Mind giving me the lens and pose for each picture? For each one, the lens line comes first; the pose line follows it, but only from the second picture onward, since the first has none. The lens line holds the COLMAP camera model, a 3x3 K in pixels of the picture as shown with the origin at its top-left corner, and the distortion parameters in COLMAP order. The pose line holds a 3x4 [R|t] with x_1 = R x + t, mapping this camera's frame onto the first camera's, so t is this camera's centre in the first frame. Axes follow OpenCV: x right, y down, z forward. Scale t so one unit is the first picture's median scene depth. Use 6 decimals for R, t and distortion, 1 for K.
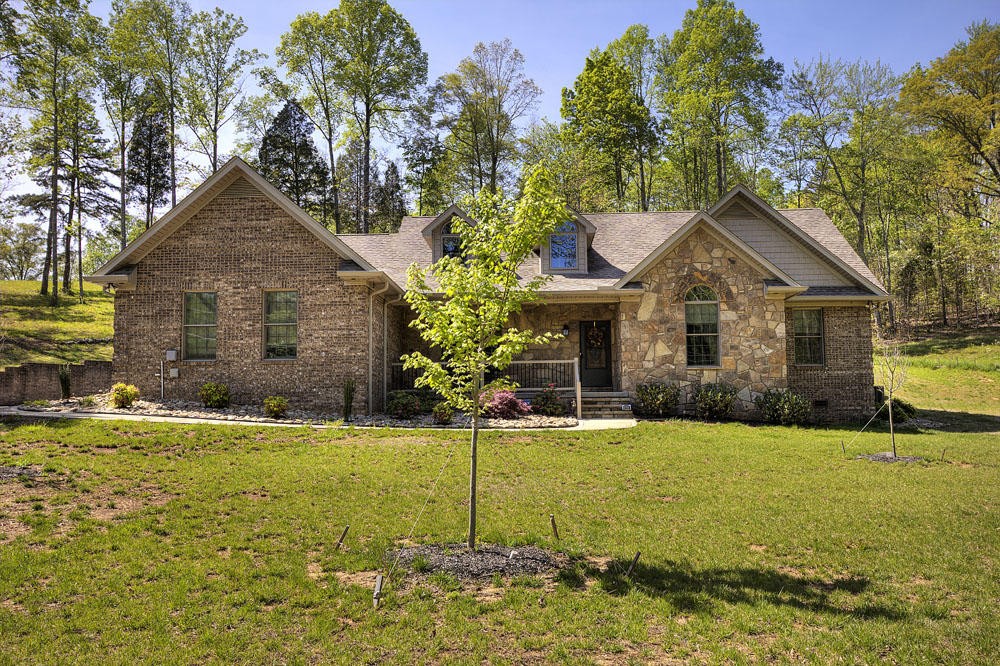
lens RADIAL K [[815.4, 0, 499.8], [0, 815.4, 334.1], [0, 0, 1]] dist [0.004207, -0.001878]
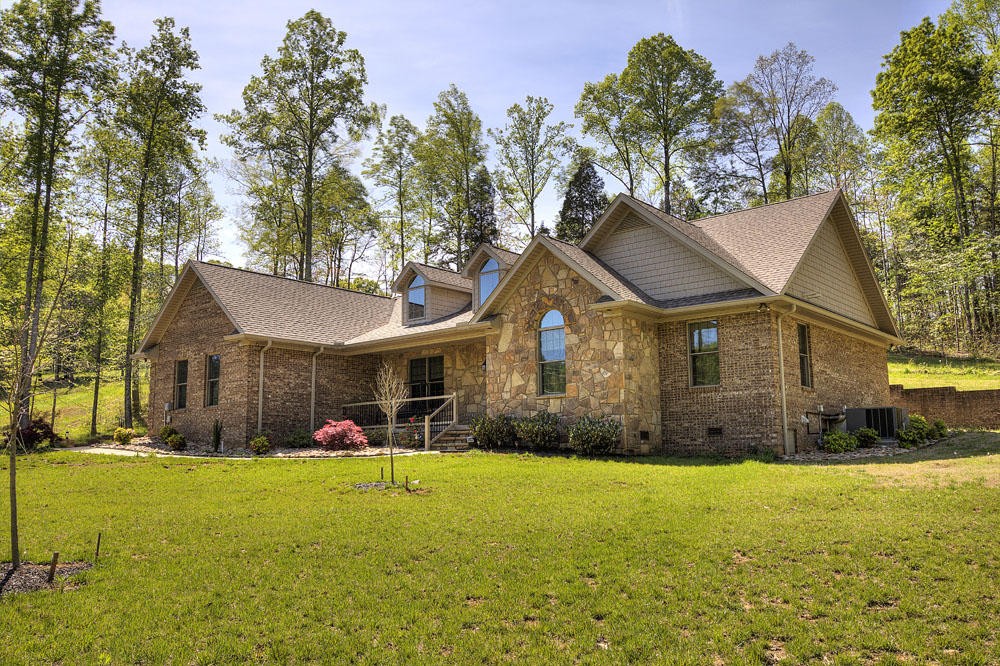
lens RADIAL K [[815.4, 0, 494.4], [0, 815.4, 334.0], [0, 0, 1]] dist [0.004207, -0.001878]
pose [[0.783221, -0.094142, -0.614574, 0.789900], [0.062916, 0.995397, -0.072296, 0.033545], [0.618551, 0.017957, 0.785539, 0.208590]]
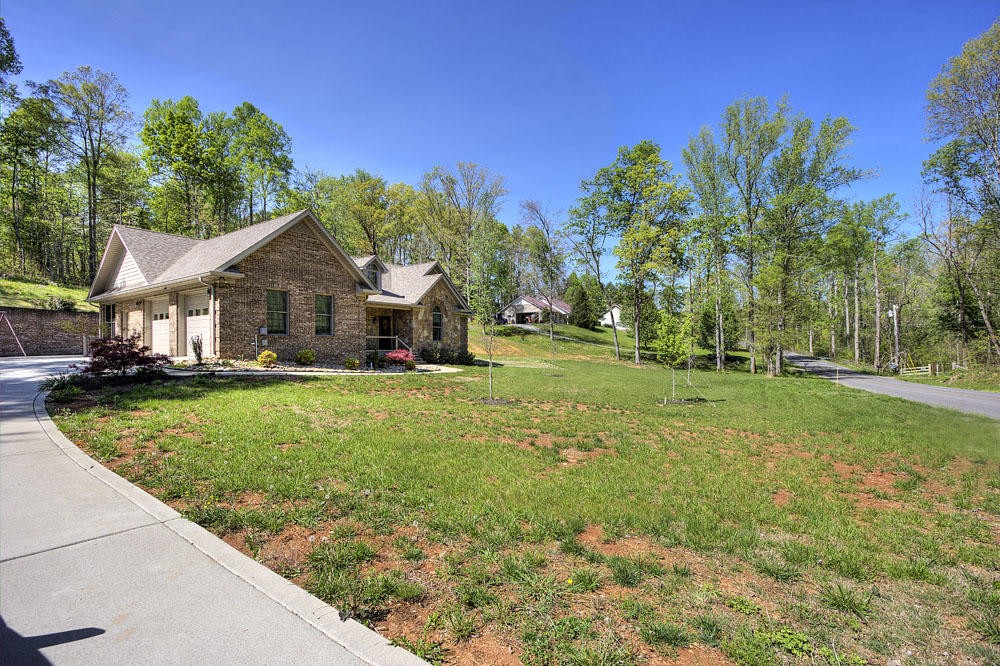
lens RADIAL K [[461.0, 0, 500.6], [0, 461.0, 338.9], [0, 0, 1]] dist [-0.018847, 0.001624]
pose [[0.527317, 0.021928, 0.849386, -0.769592], [-0.083043, 0.996211, 0.025837, -0.015076], [-0.845601, -0.084159, 0.527140, 0.157309]]
